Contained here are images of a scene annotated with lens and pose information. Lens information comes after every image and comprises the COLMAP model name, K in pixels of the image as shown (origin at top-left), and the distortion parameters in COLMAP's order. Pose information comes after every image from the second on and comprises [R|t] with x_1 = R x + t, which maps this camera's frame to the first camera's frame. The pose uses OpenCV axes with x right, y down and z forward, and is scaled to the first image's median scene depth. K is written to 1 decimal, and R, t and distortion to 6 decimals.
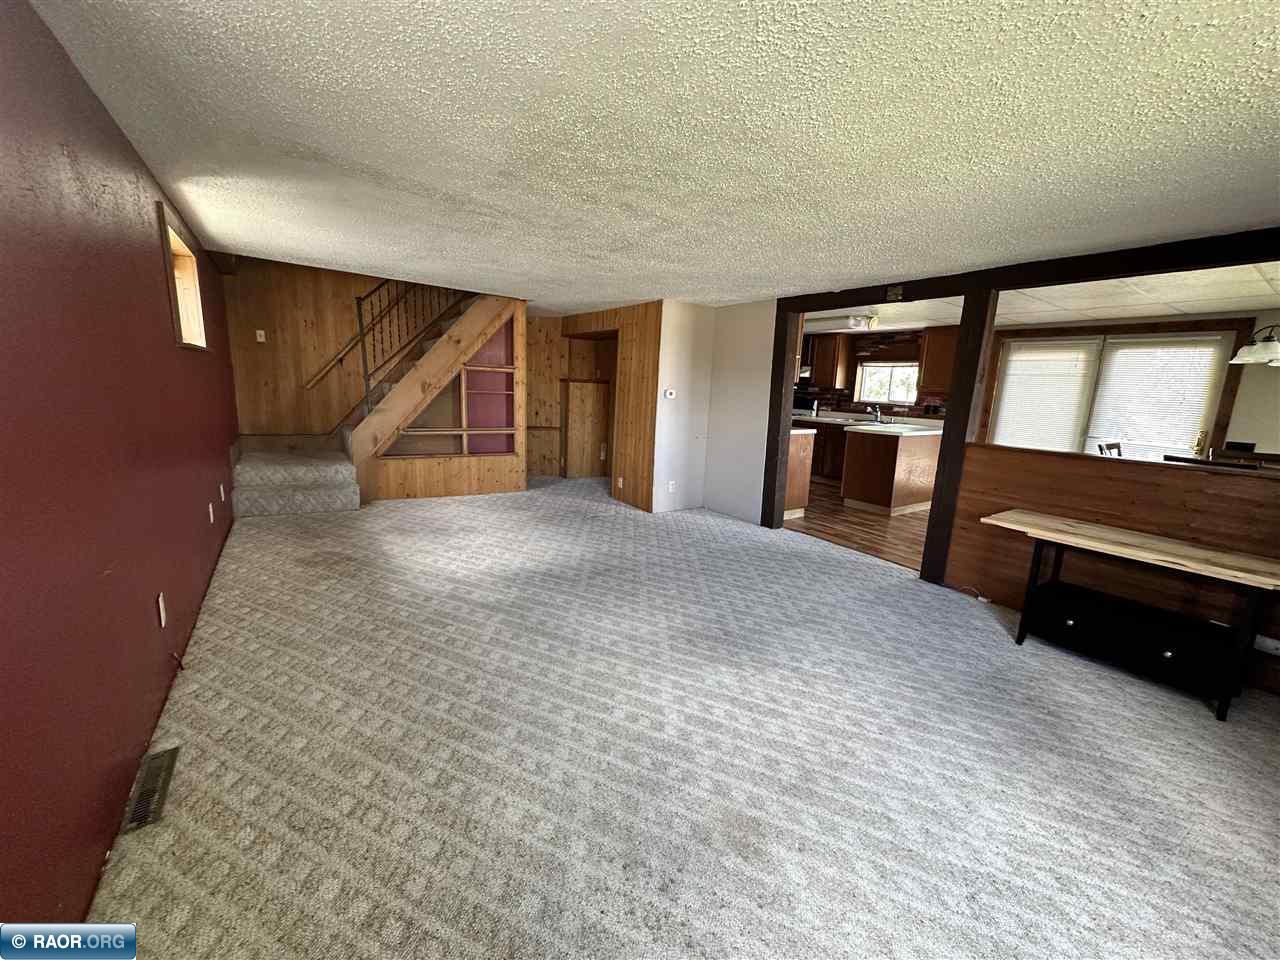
lens RADIAL K [[509.4, 0, 640.0], [0, 509.4, 480.0], [0, 0, 1]] dist [-0.001480, -0.000314]
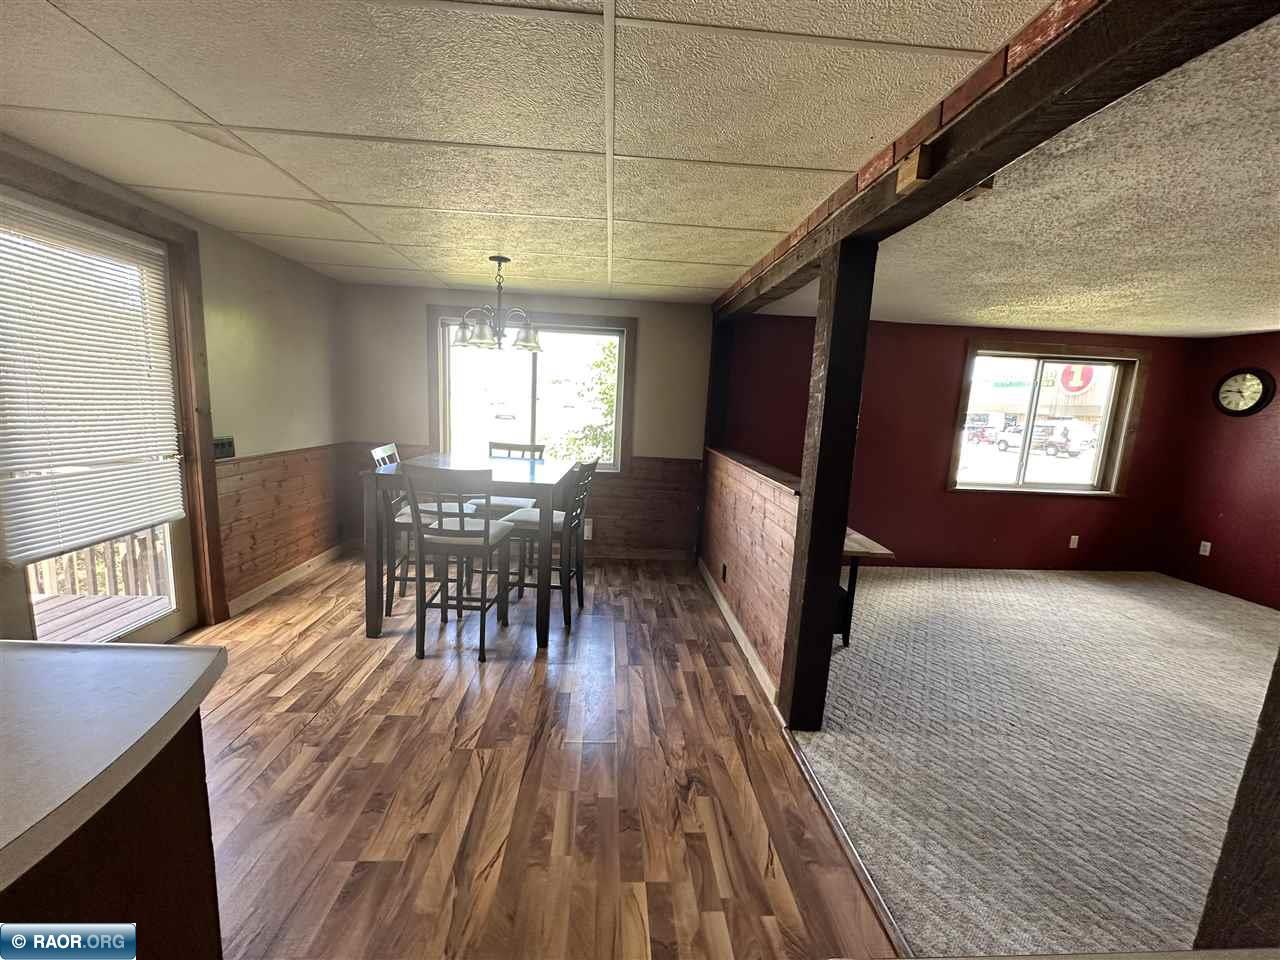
lens RADIAL K [[509.4, 0, 640.0], [0, 509.4, 480.0], [0, 0, 1]] dist [-0.001480, -0.000314]
pose [[-0.860019, -0.164678, 0.482957, 0.401604], [0.000921, 0.945987, 0.324202, -0.230161], [-0.510261, 0.279265, -0.813416, 1.238188]]
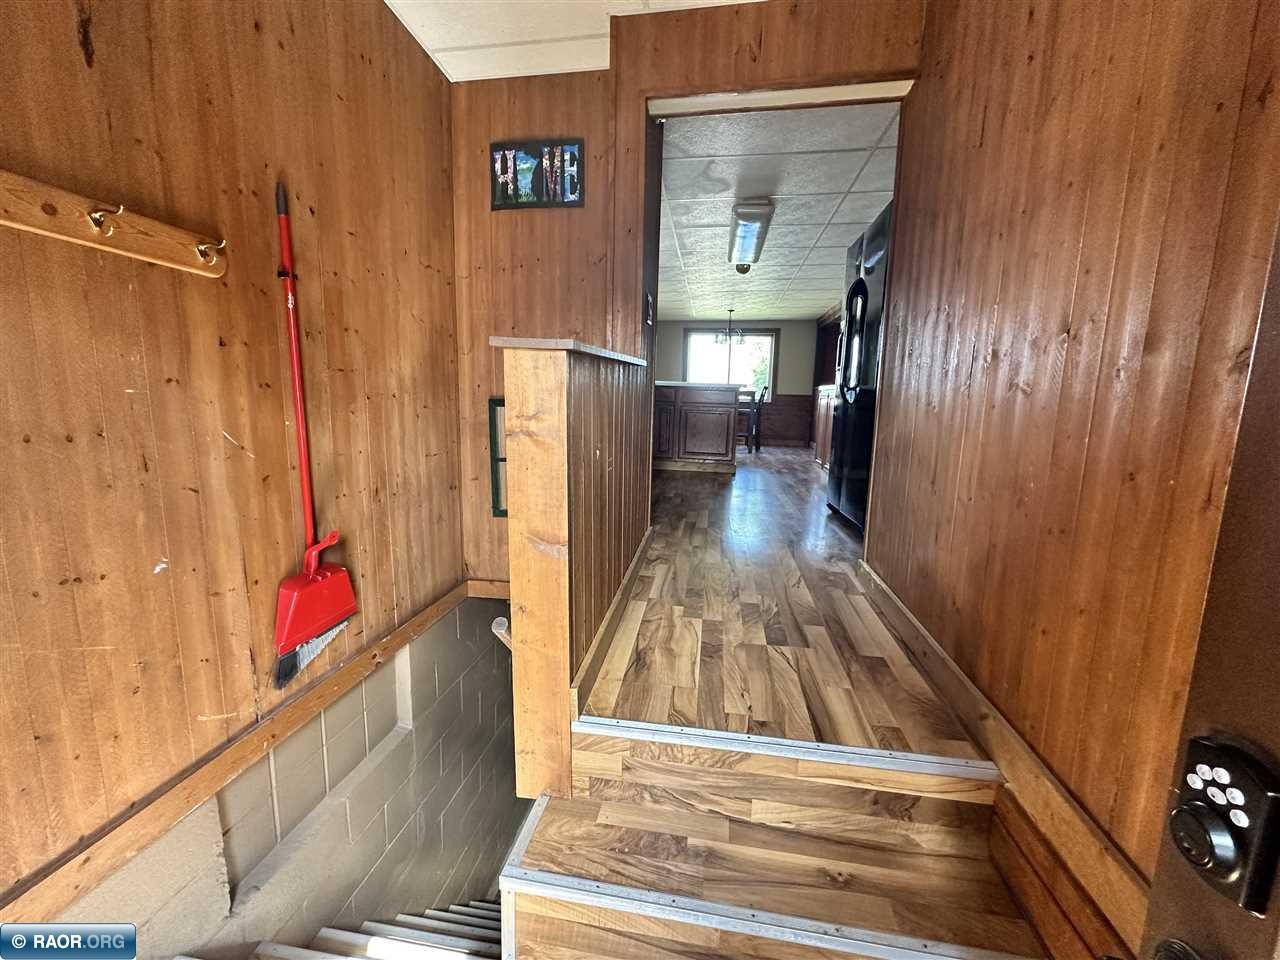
lens RADIAL K [[509.4, 0, 640.0], [0, 509.4, 480.0], [0, 0, 1]] dist [-0.001480, -0.000314]
pose [[-0.742712, -0.159594, 0.650314, -0.083926], [0.071574, 0.946697, 0.314074, -0.309839], [-0.665774, 0.279813, -0.691701, 2.317025]]
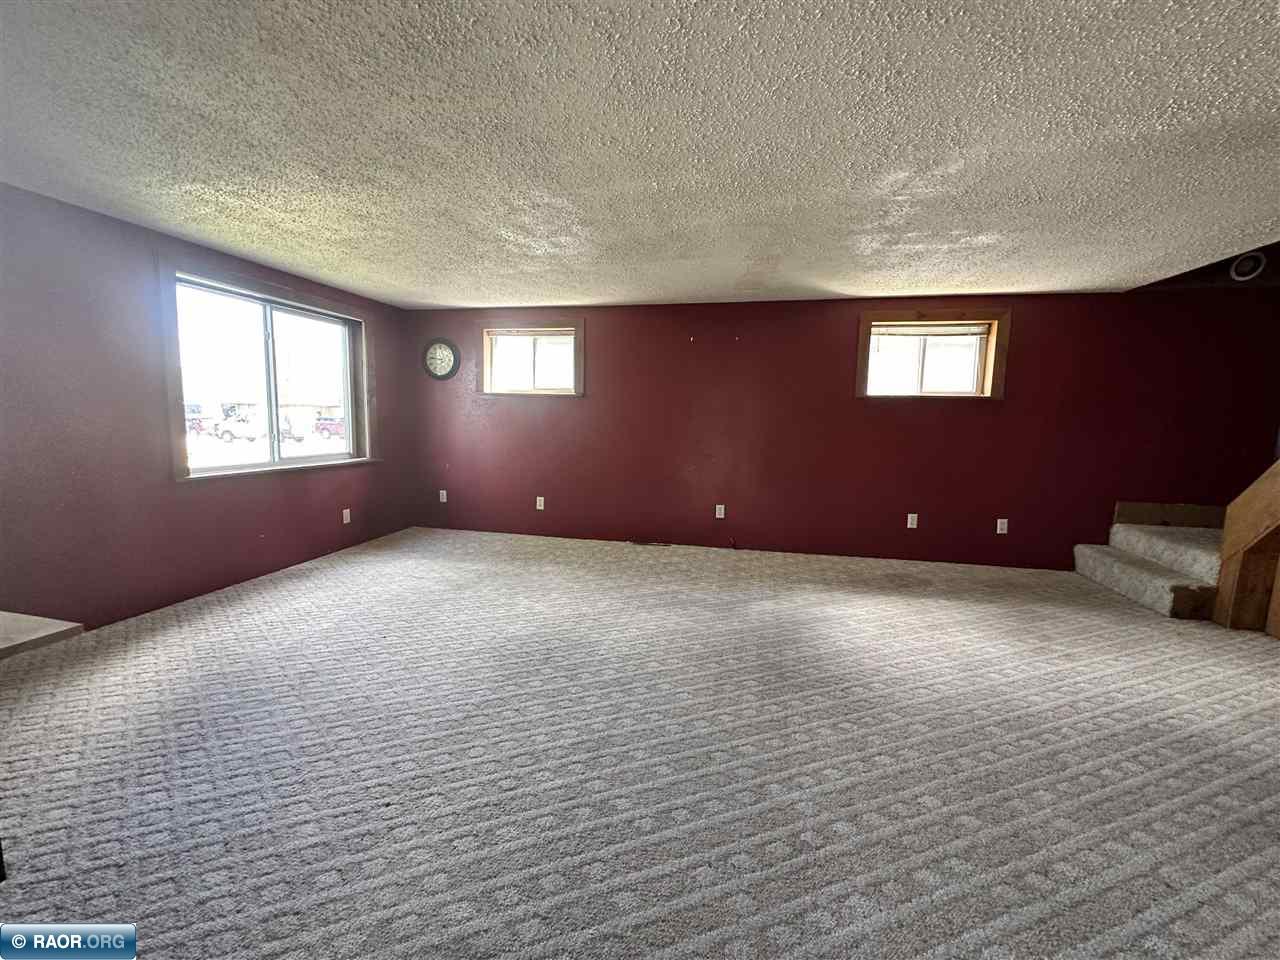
lens RADIAL K [[509.4, 0, 640.0], [0, 509.4, 480.0], [0, 0, 1]] dist [-0.001480, -0.000314]
pose [[-0.711287, 0.020002, -0.702617, 0.400445], [-0.177045, 0.962269, 0.206624, -0.200316], [0.680239, 0.271364, -0.680908, 1.159267]]
